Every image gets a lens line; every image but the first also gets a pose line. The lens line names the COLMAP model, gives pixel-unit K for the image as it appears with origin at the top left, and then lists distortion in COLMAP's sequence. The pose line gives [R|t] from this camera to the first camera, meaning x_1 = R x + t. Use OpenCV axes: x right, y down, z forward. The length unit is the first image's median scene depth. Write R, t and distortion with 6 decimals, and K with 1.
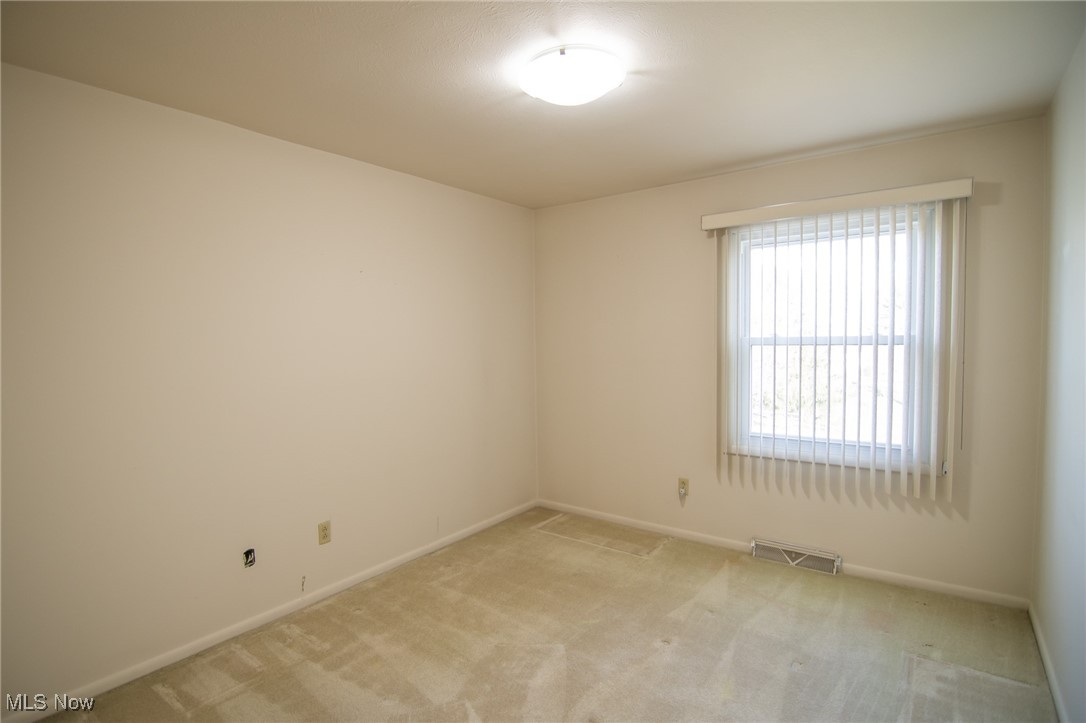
lens RADIAL K [[555.1, 0, 545.2], [0, 555.1, 364.9], [0, 0, 1]] dist [0.002924, -0.000430]
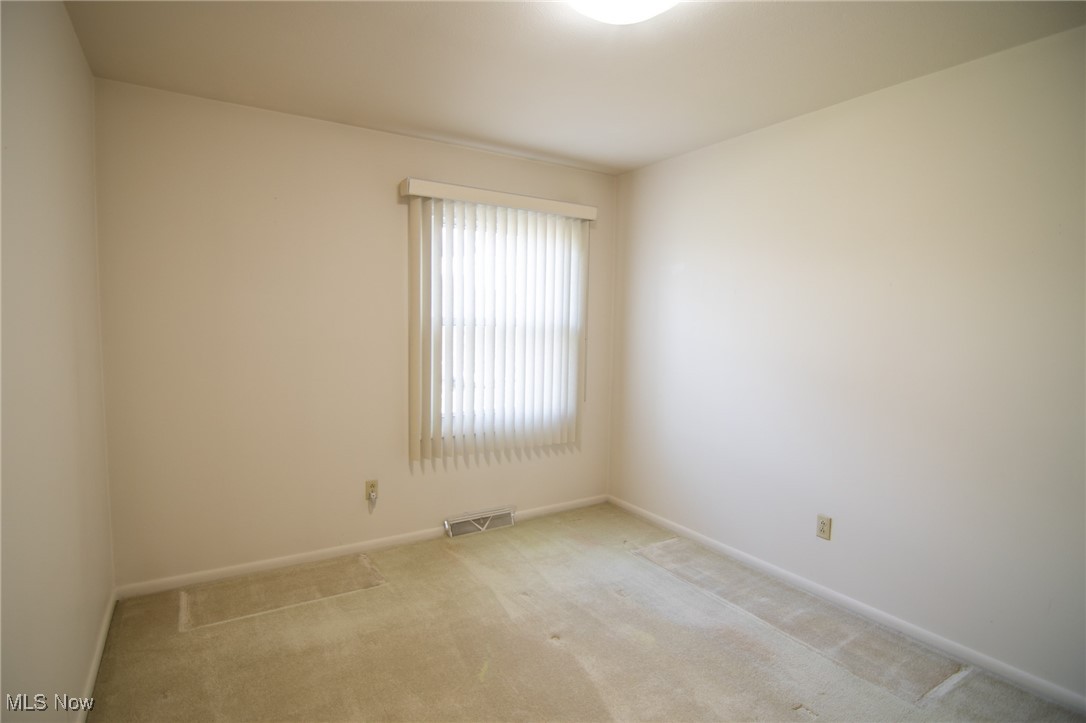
lens RADIAL K [[600.1, 0, 500.6], [0, 600.1, 346.4], [0, 0, 1]] dist [-0.001298, -0.000827]
pose [[0.351880, -0.041076, 0.935144, -0.601533], [0.009748, 0.999143, 0.040219, -0.040565], [-0.935995, -0.005037, 0.351979, 0.553601]]
